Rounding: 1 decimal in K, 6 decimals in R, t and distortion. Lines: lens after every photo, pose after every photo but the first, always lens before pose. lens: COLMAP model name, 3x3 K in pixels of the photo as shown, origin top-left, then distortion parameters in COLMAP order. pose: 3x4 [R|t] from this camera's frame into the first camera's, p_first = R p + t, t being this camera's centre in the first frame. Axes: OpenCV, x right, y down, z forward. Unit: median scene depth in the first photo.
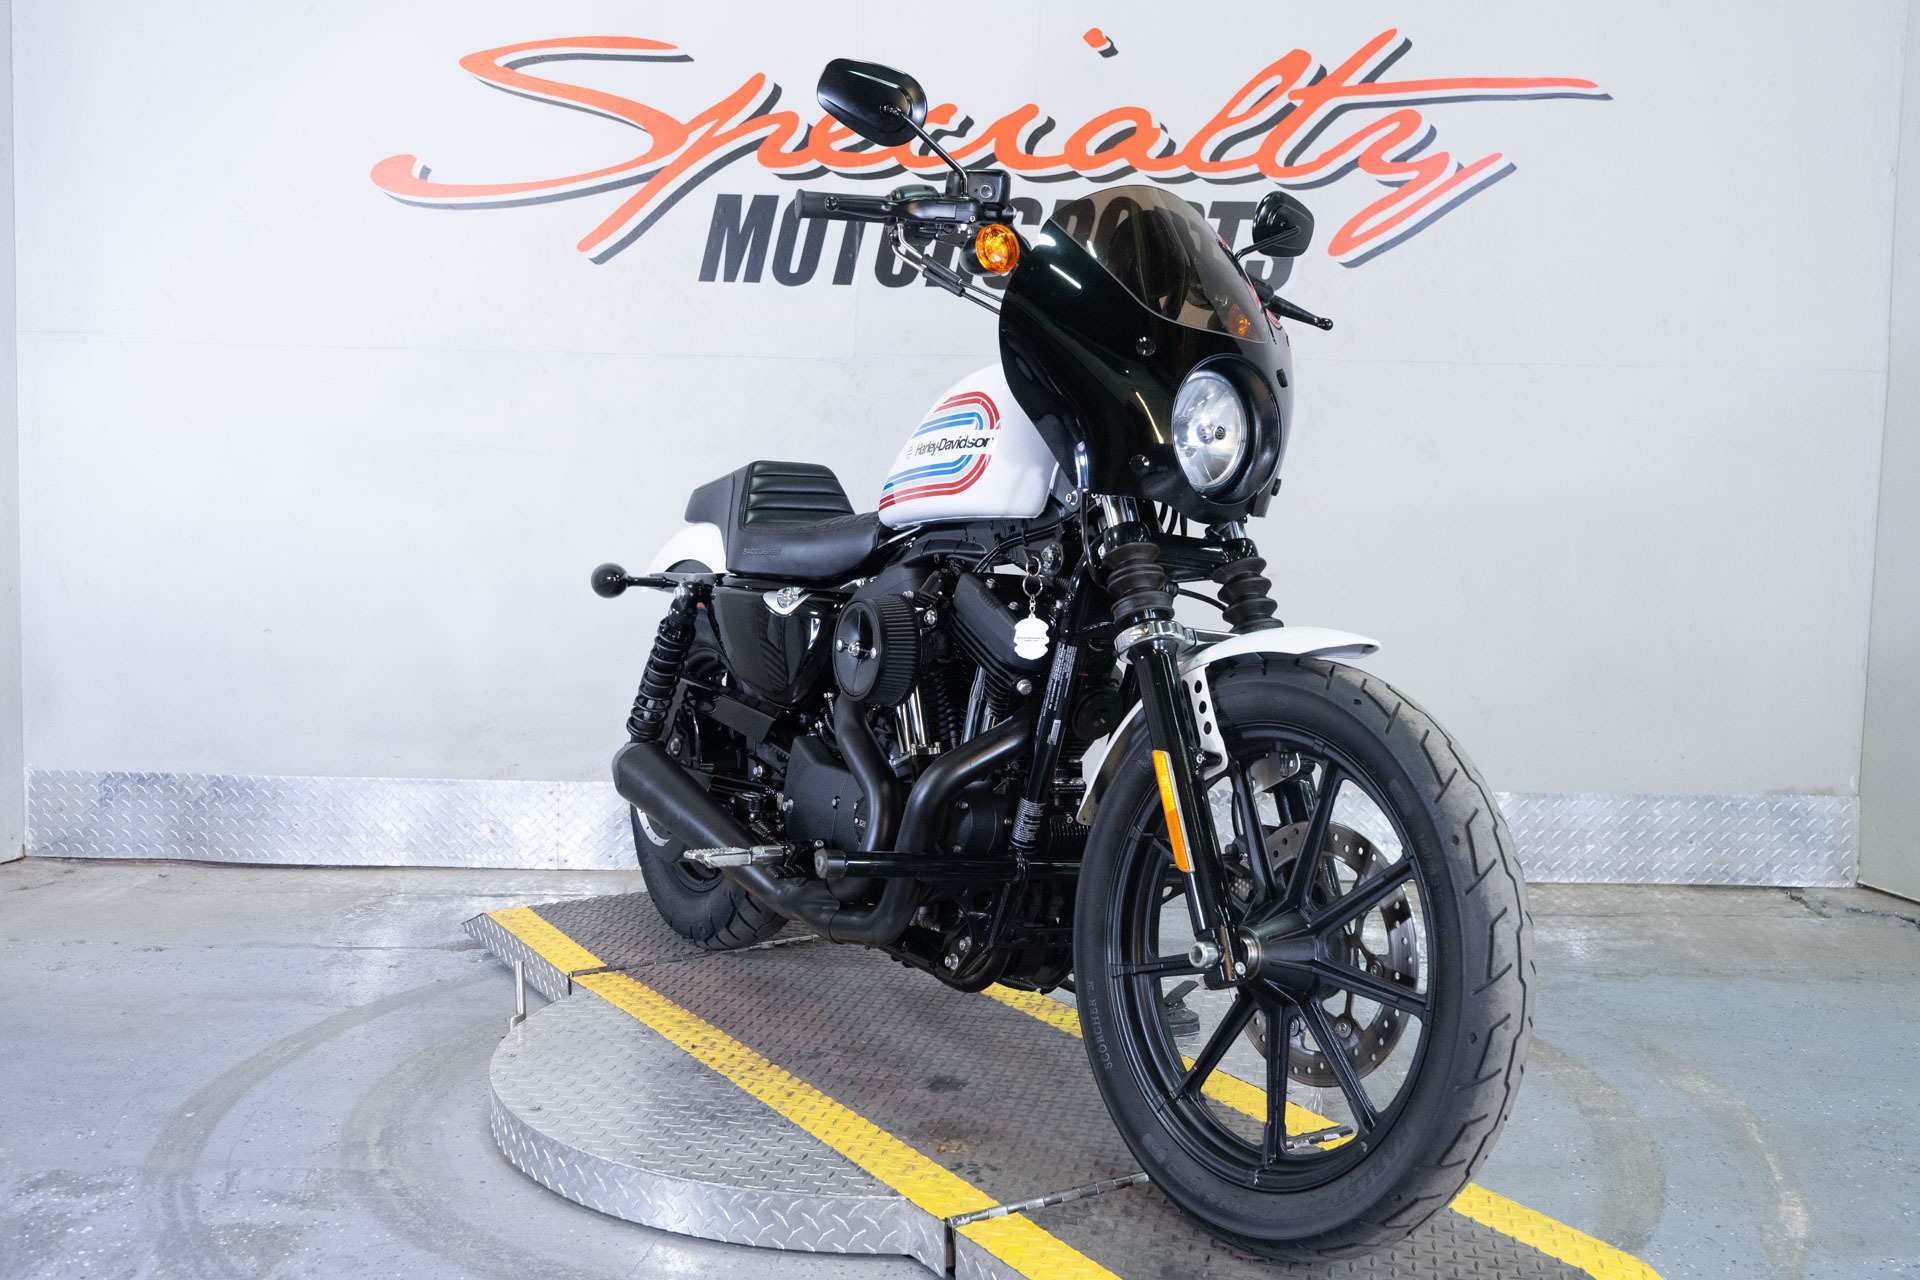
lens RADIAL K [[1916.2, 0, 960.0], [0, 1916.2, 640.0], [0, 0, 1]] dist [-0.004470, 0.015958]
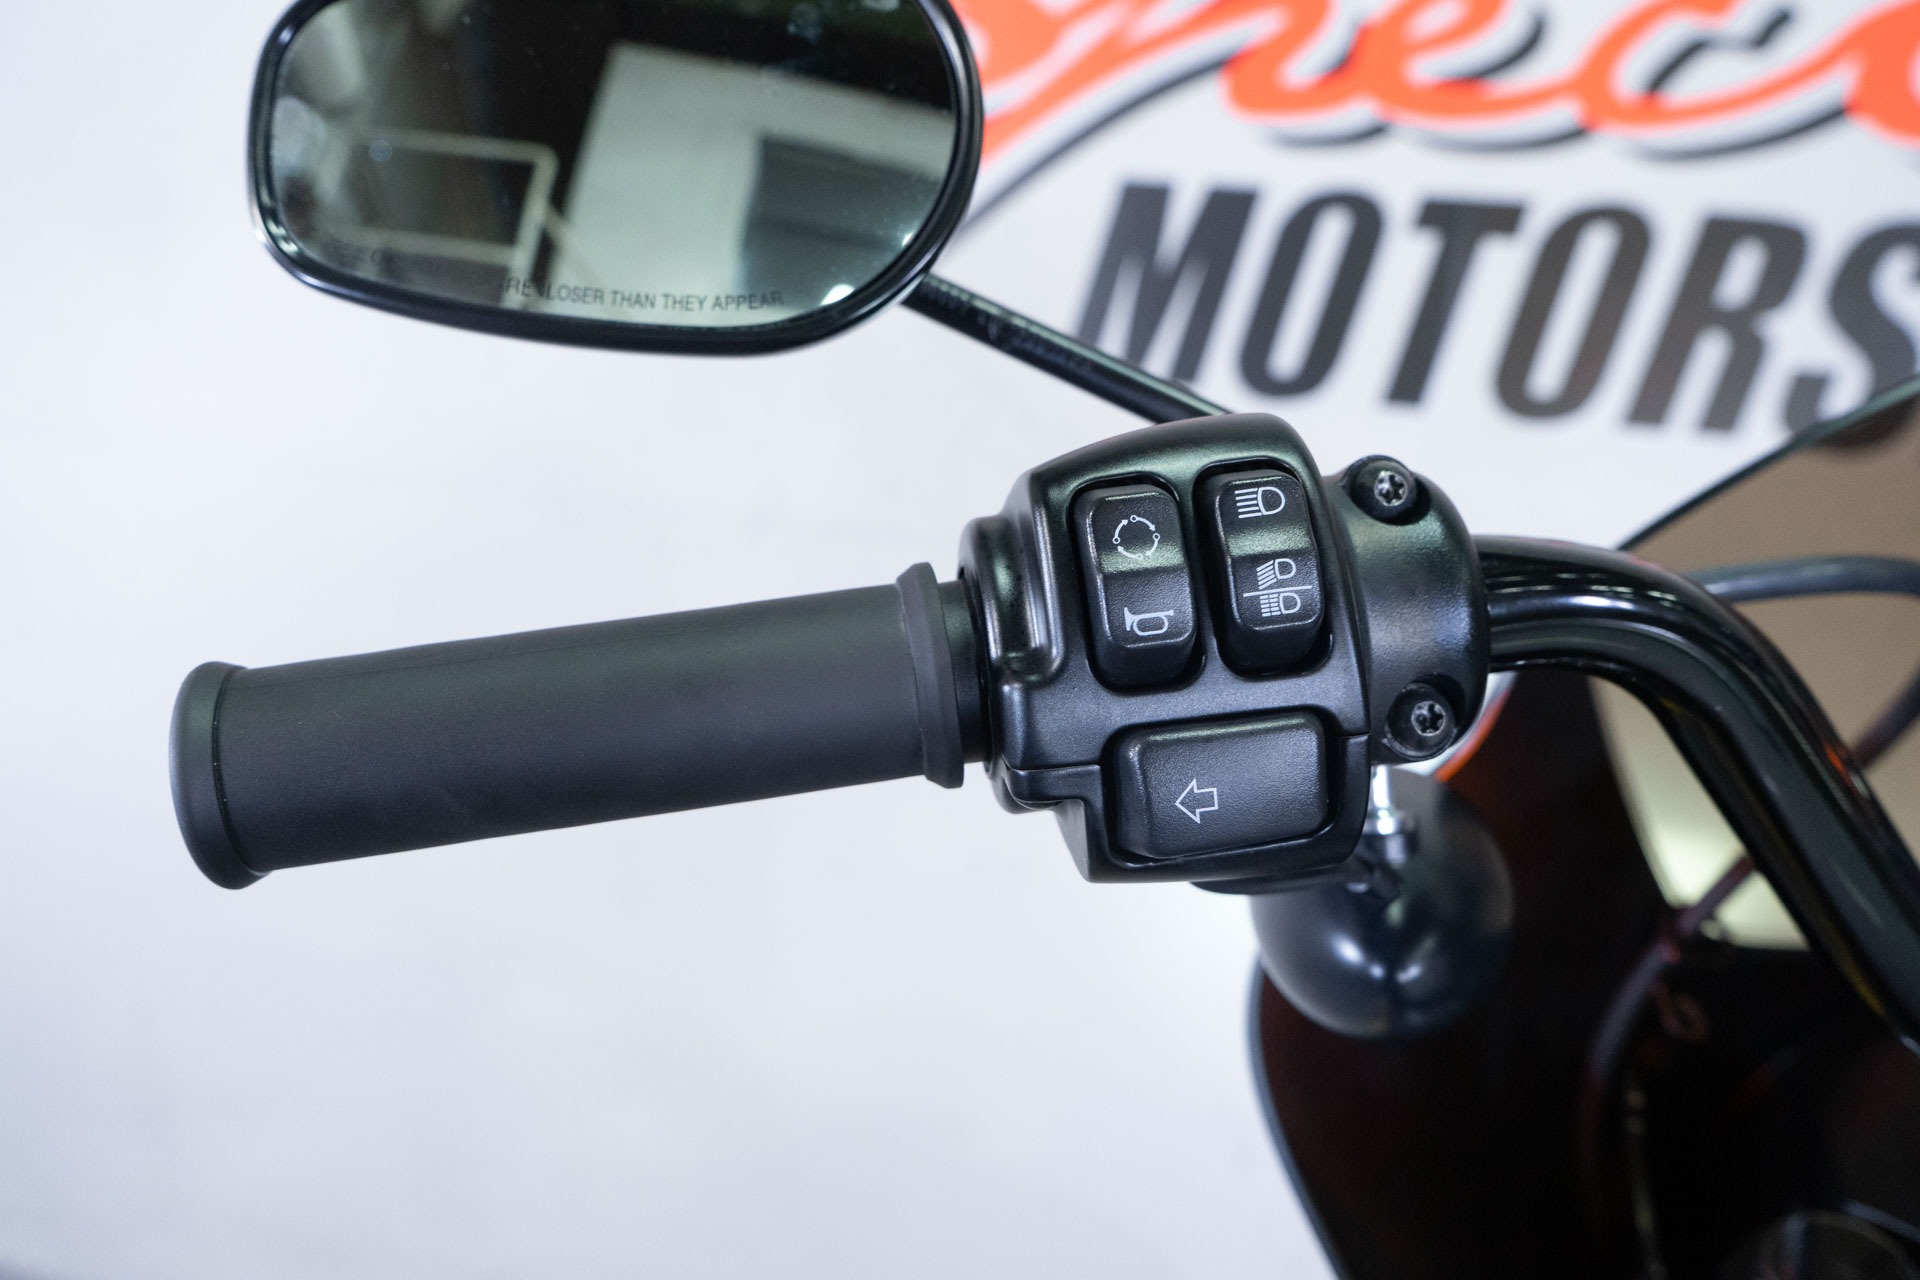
lens RADIAL K [[1568.2, 0, 960.0], [0, 1568.2, 640.0], [0, 0, 1]] dist [-0.006146, 0.001255]
pose [[0.977616, 0.097026, -0.186691, -0.087338], [-0.099681, 0.995007, -0.004869, -0.127217], [0.185286, 0.023370, 0.982407, 0.663198]]
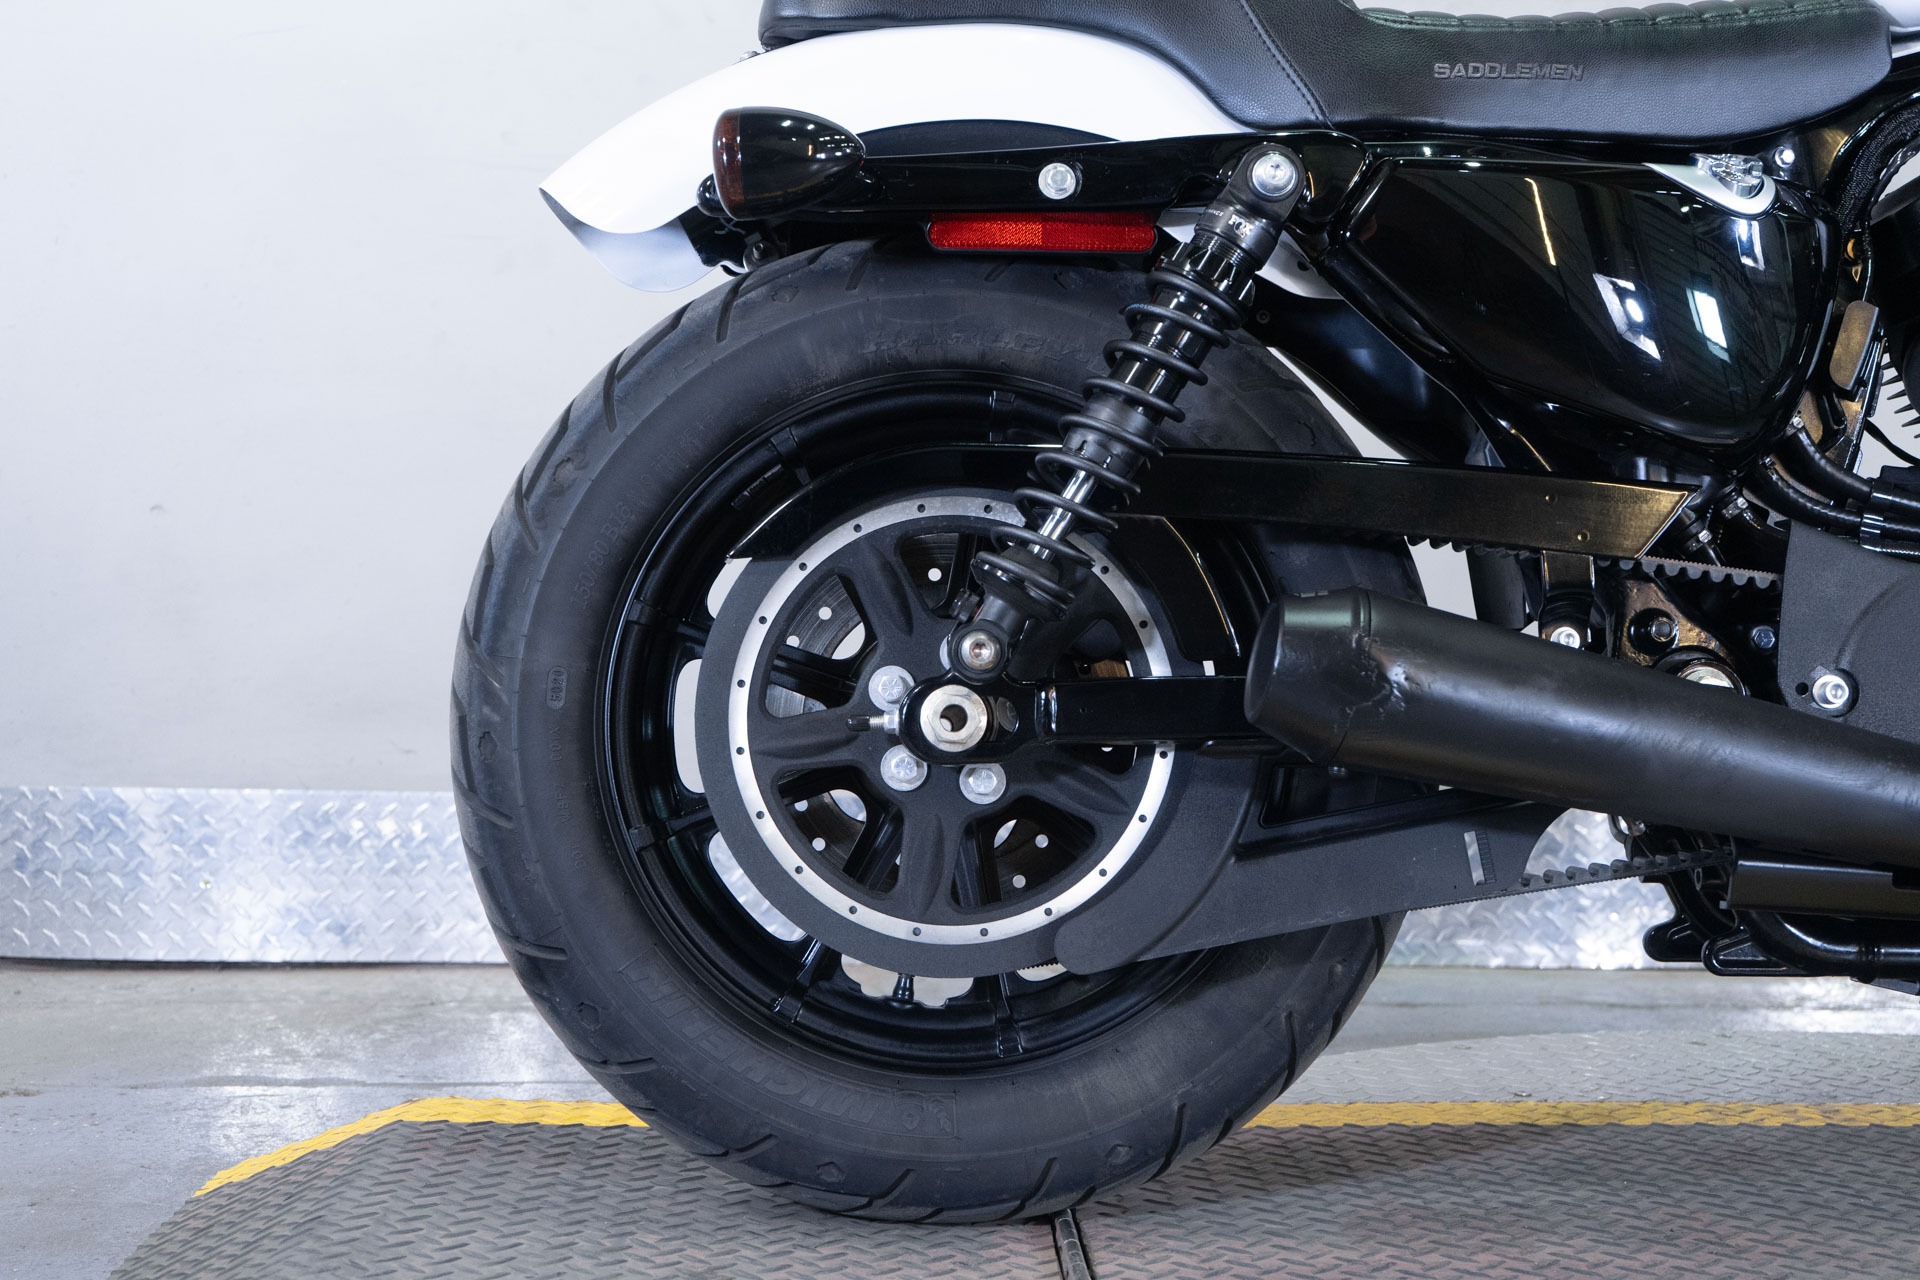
lens RADIAL K [[2657.5, 0, 960.0], [0, 2657.5, 640.0], [0, 0, 1]] dist [0.023984, 0.038582]
pose [[0.997063, 0.000533, 0.076588, -0.208573], [0.004132, 0.998145, -0.060743, 0.079301], [-0.076479, 0.060881, 0.995211, 0.275201]]
